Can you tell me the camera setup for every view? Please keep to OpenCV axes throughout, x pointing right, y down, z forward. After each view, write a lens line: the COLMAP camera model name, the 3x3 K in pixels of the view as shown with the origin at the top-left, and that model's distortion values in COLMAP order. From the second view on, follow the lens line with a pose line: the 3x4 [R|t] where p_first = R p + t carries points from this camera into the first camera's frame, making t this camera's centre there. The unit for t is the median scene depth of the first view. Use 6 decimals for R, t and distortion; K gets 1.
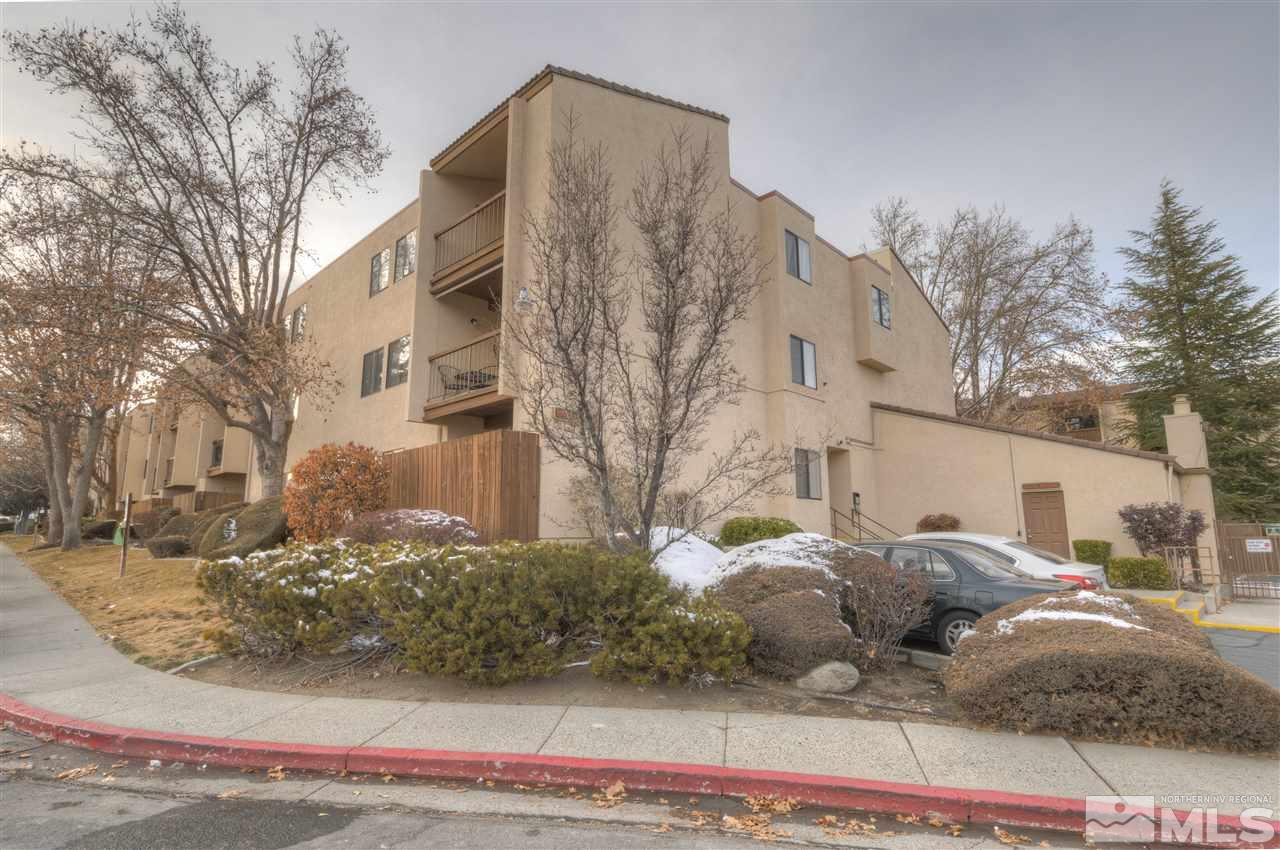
lens RADIAL K [[597.9, 0, 640.0], [0, 597.9, 425.0], [0, 0, 1]] dist [0.000913, -0.000183]
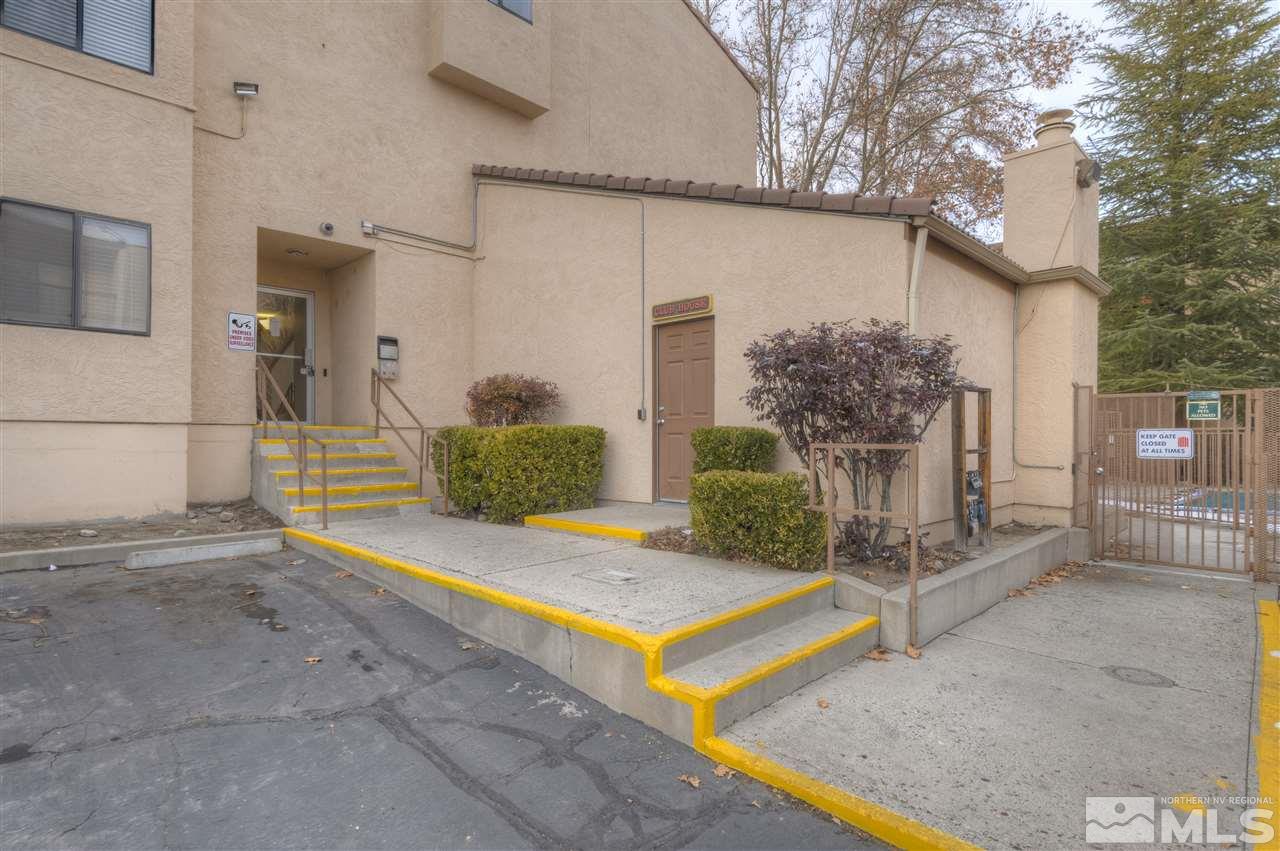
lens RADIAL K [[602.4, 0, 641.0], [0, 602.4, 408.2], [0, 0, 1]] dist [0.002116, 0.000227]
pose [[0.999874, 0.001488, -0.015825, 0.635725], [0.000885, 0.988850, 0.148914, 0.106612], [0.015870, -0.148909, 0.988724, 0.544313]]
